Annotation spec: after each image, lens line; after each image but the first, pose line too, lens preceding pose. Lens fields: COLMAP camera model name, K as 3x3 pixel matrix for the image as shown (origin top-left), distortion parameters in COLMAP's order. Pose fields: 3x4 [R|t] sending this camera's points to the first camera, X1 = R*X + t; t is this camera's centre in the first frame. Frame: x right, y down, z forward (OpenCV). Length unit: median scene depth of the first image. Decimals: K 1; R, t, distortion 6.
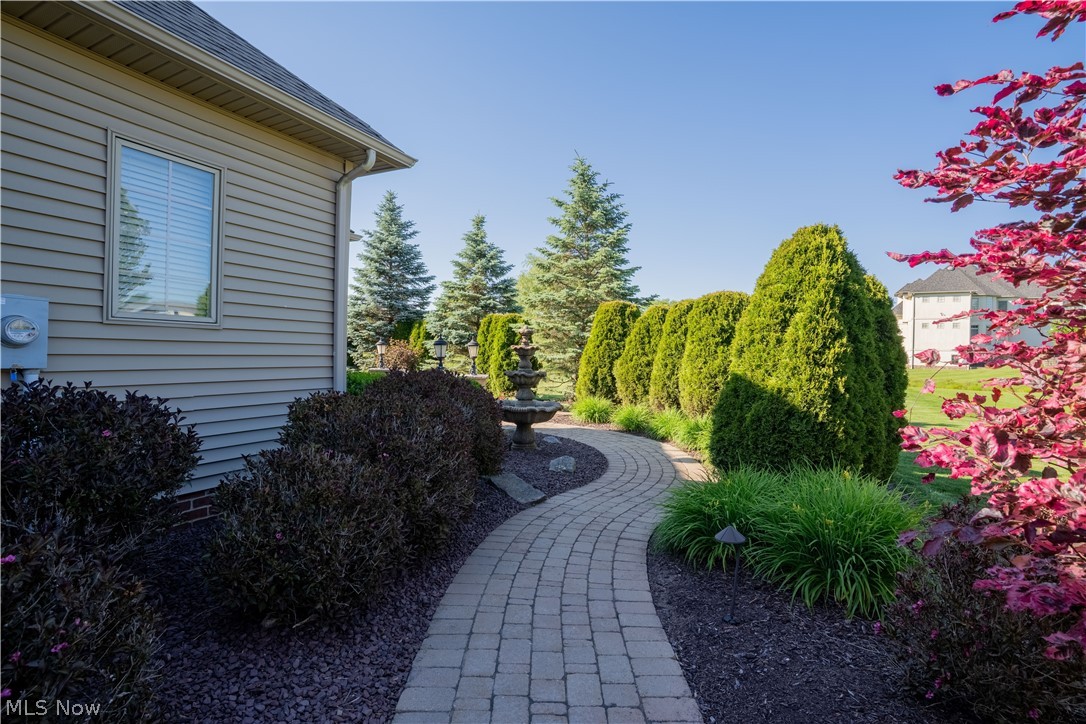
lens RADIAL K [[533.8, 0, 543.0], [0, 533.8, 362.0], [0, 0, 1]] dist [-0.086748, 0.044154]
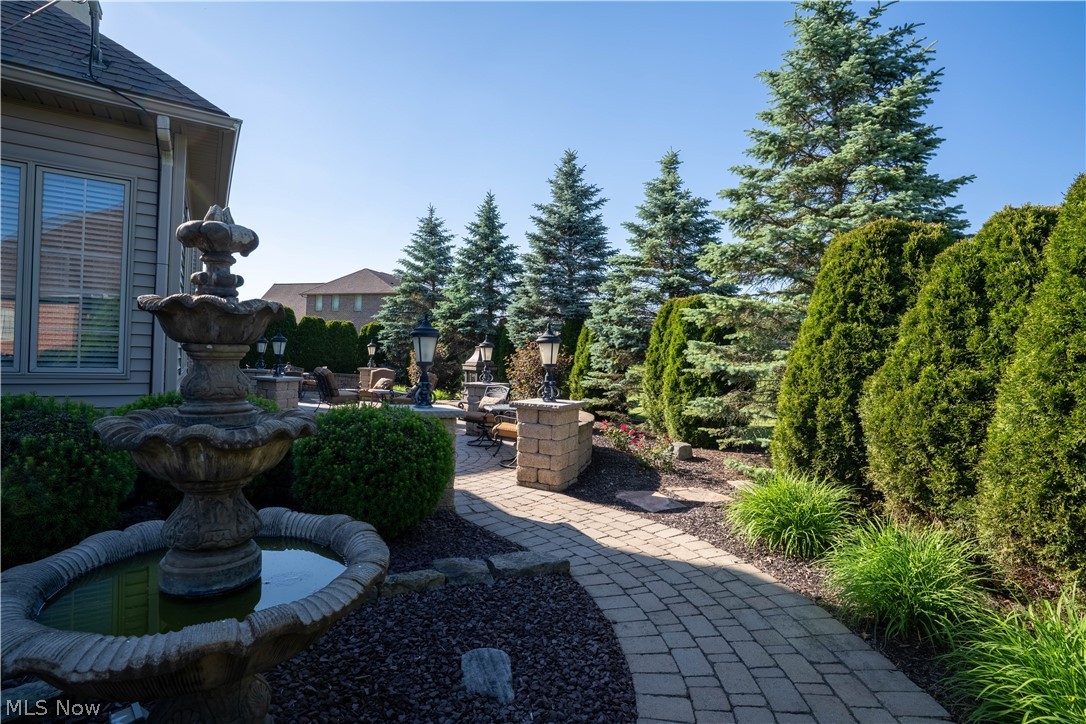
lens RADIAL K [[533.8, 0, 543.0], [0, 533.8, 362.0], [0, 0, 1]] dist [-0.086748, 0.044154]
pose [[0.857733, 0.007591, -0.514039, 0.109220], [-0.021275, 0.999559, -0.020739, -0.001564], [0.513654, 0.028725, 0.857516, 0.501530]]
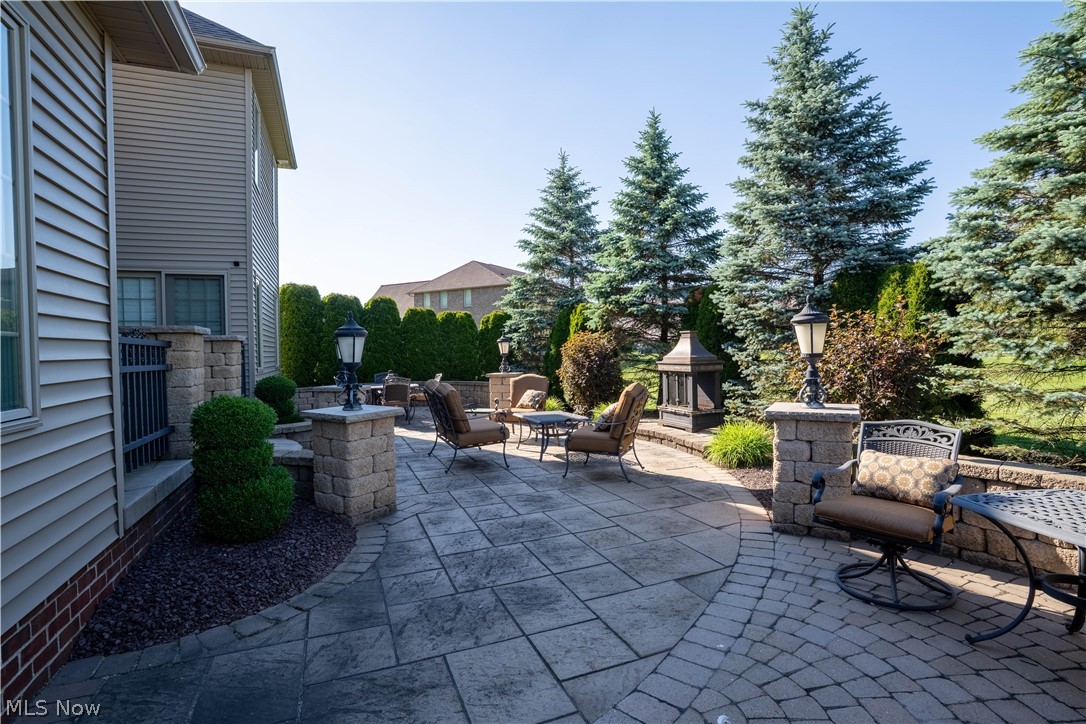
lens RADIAL K [[533.8, 0, 543.0], [0, 533.8, 362.0], [0, 0, 1]] dist [-0.086748, 0.044154]
pose [[0.743033, -0.023087, -0.668856, -0.244580], [0.023893, 0.999683, -0.007963, -0.013859], [0.668828, -0.010064, 0.743349, 0.756342]]
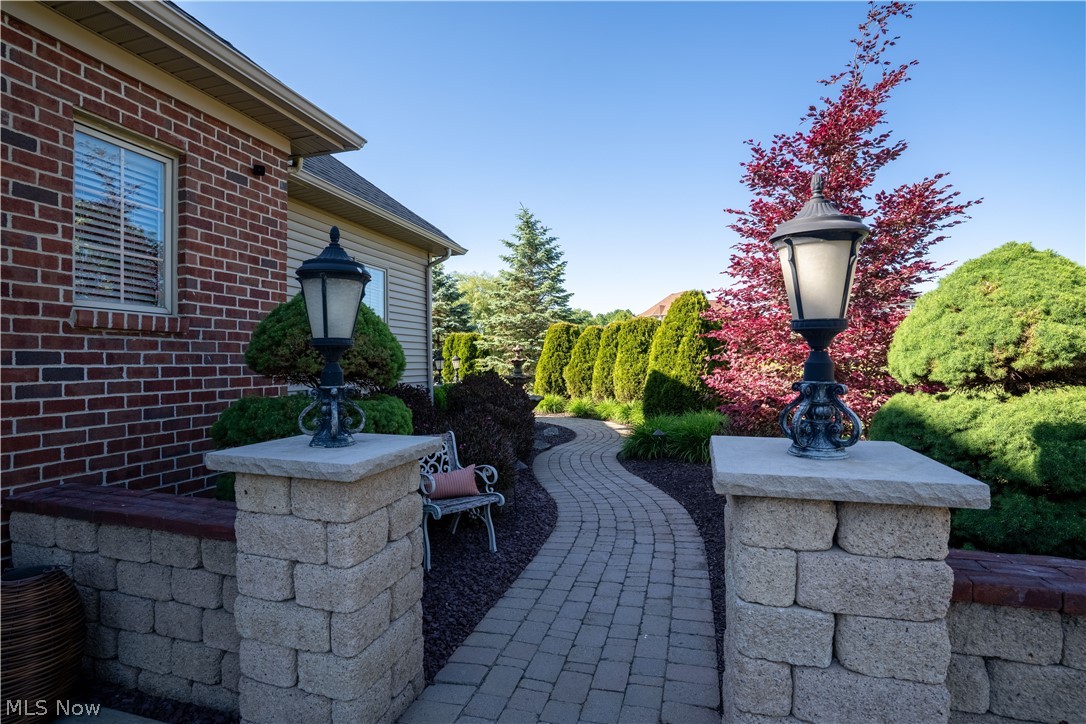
lens RADIAL K [[533.8, 0, 543.0], [0, 533.8, 362.0], [0, 0, 1]] dist [-0.086748, 0.044154]
pose [[0.986035, -0.036091, 0.162582, -0.118089], [0.039237, 0.999099, -0.016179, 0.003537], [-0.161852, 0.022332, 0.986562, -0.284736]]
